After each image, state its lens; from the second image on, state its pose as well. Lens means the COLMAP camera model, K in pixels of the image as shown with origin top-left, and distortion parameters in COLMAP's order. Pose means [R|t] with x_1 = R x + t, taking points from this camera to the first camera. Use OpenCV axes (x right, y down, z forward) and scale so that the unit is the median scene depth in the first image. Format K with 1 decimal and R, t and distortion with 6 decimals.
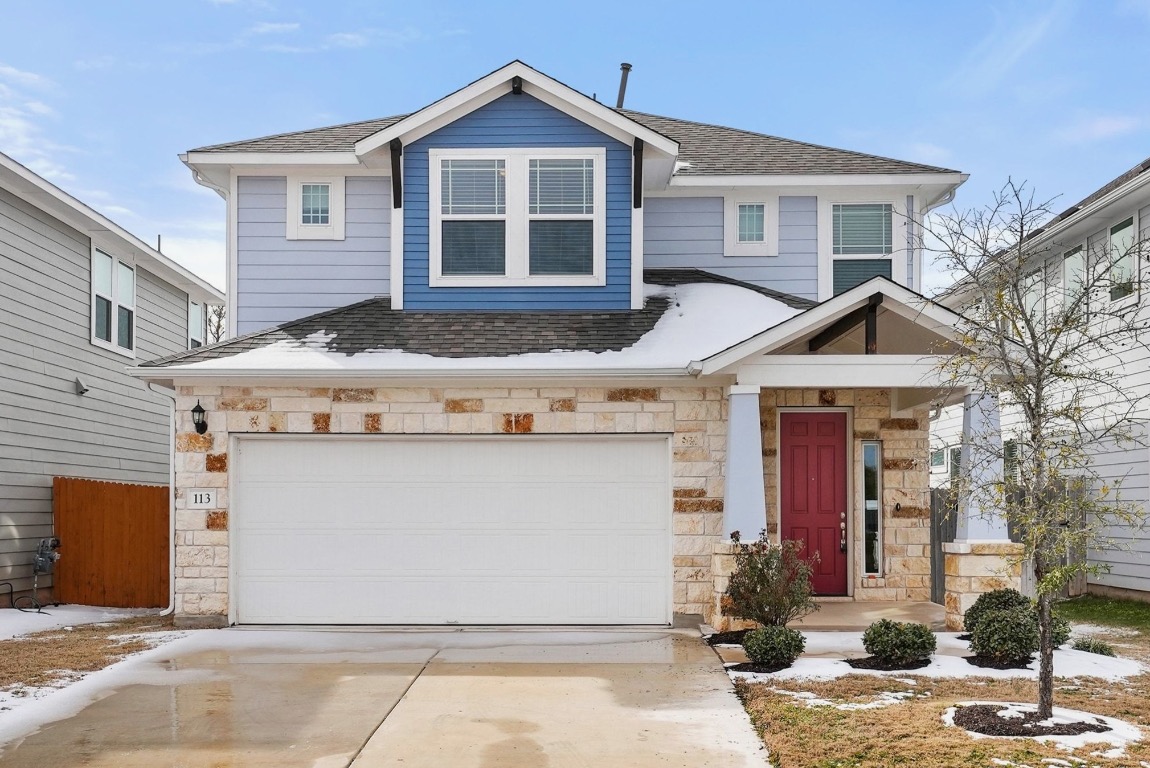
lens RADIAL K [[1391.8, 0, 582.1], [0, 1391.8, 505.2], [0, 0, 1]] dist [0.071235, 0.000000]
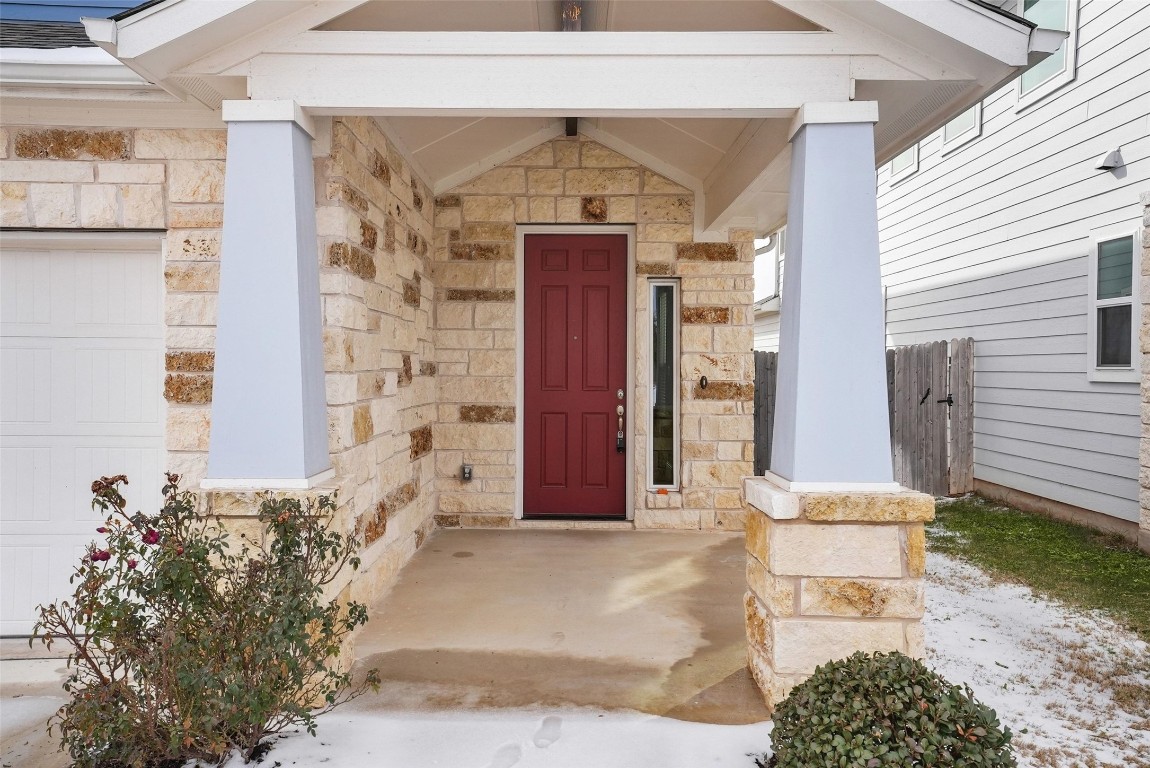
lens RADIAL K [[905.3, 0, 570.9], [0, 905.3, 380.2], [0, 0, 1]] dist [0.040286, 0.014486]
pose [[0.999911, 0.006074, -0.011880, 0.171130], [-0.005827, 0.999769, 0.020698, -0.007877], [0.012003, -0.020627, 0.999715, 0.588672]]
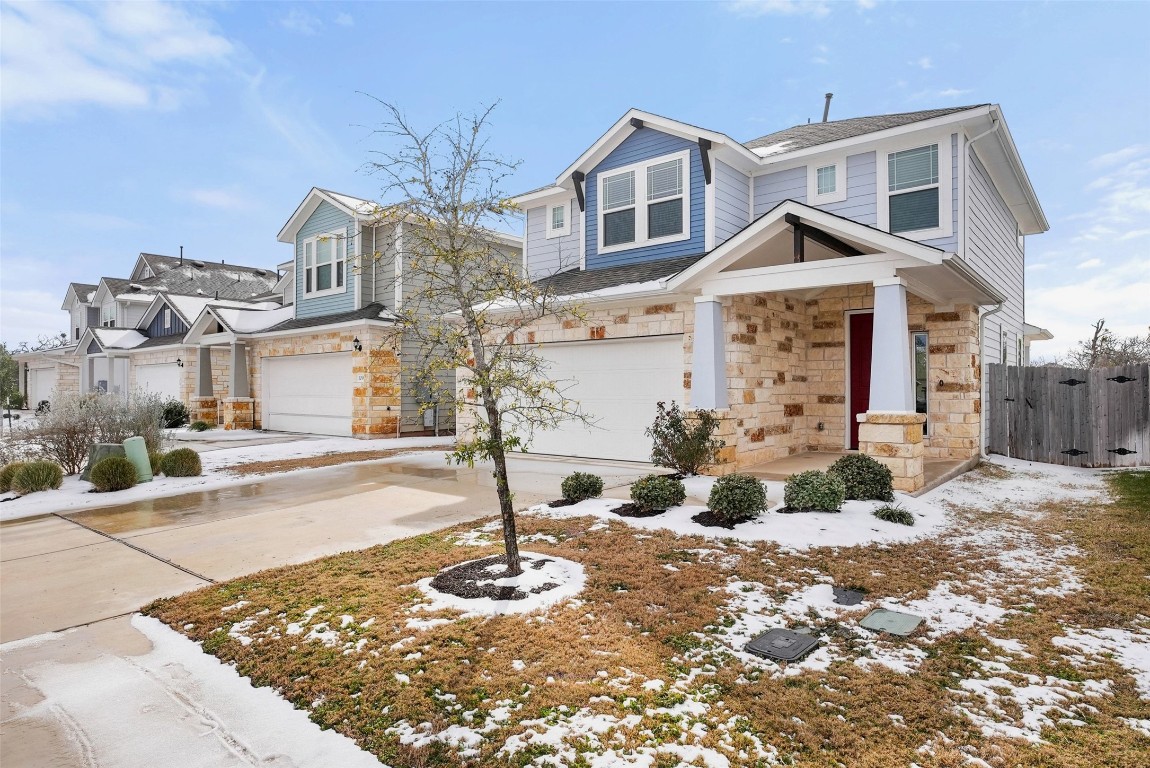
lens RADIAL K [[673.2, 0, 574.0], [0, 673.2, 388.4], [0, 0, 1]] dist [0.002865, -0.000261]
pose [[0.778311, -0.003620, -0.627869, 0.350383], [0.006680, 0.999975, 0.002514, 0.002296], [0.627843, -0.006151, 0.778315, 0.322620]]
